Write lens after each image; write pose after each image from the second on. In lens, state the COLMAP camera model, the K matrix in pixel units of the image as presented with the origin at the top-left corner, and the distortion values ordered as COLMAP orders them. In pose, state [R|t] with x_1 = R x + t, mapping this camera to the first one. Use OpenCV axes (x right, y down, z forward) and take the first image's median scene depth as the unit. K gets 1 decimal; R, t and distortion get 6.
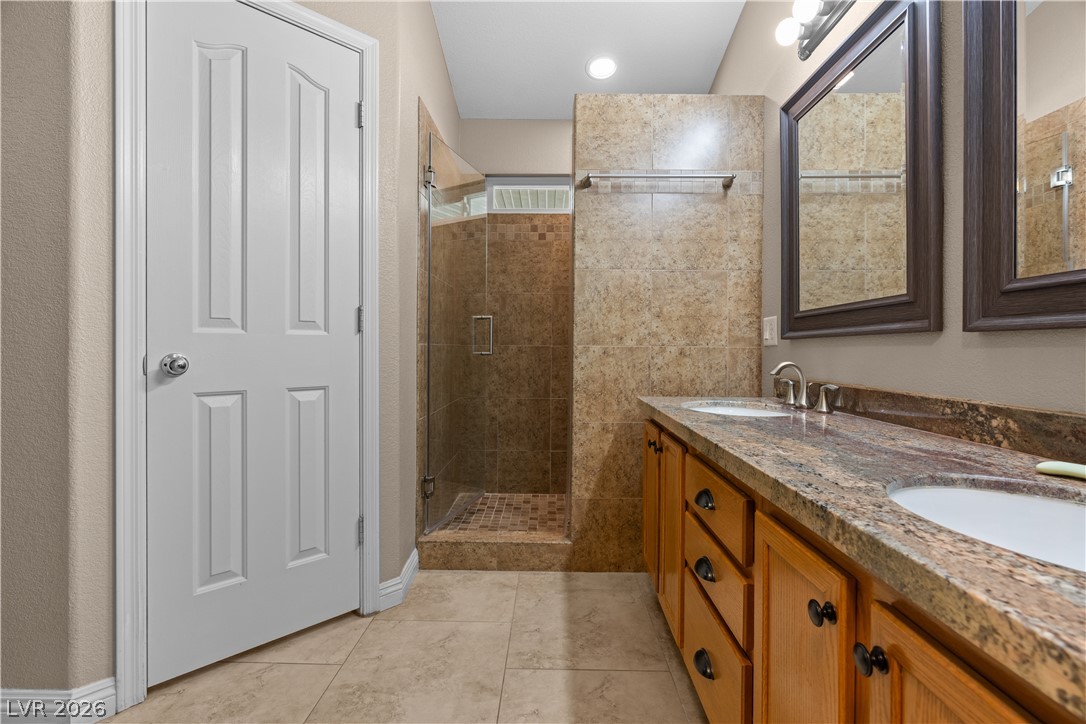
lens RADIAL K [[486.8, 0, 541.7], [0, 486.8, 347.6], [0, 0, 1]] dist [-0.006598, 0.001099]
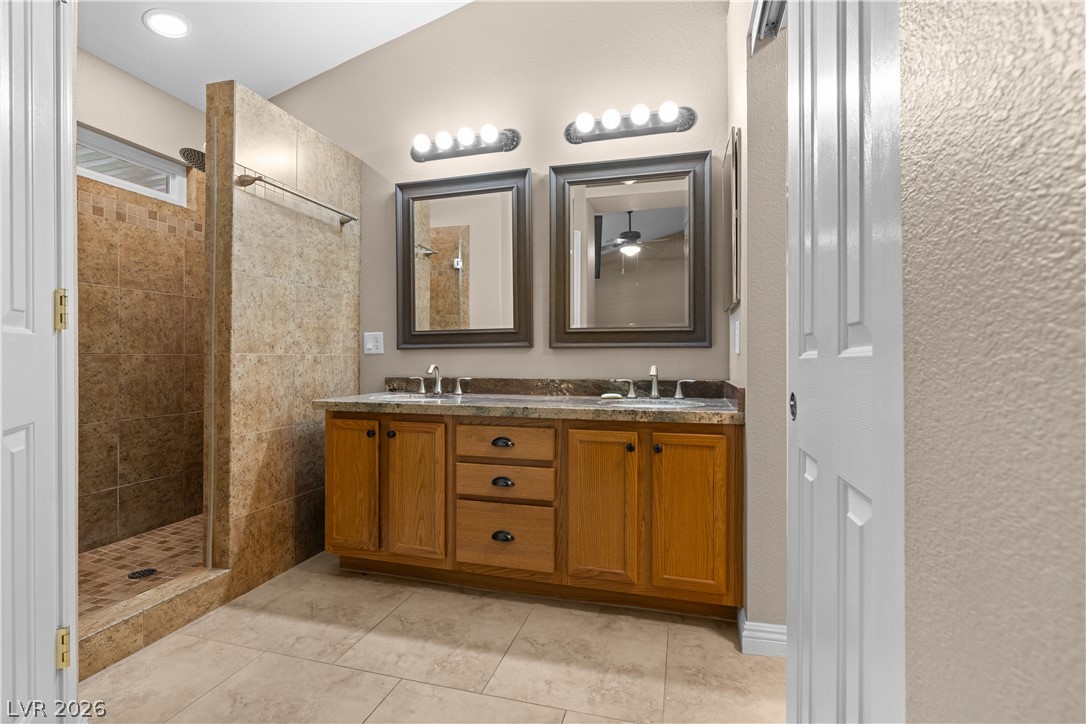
lens RADIAL K [[498.3, 0, 513.3], [0, 498.3, 357.0], [0, 0, 1]] dist [-0.001468, 0.000398]
pose [[0.298137, -0.005258, 0.954508, -0.676085], [0.001300, 0.999986, 0.005102, -0.002032], [-0.954522, -0.000280, 0.298140, 0.215193]]
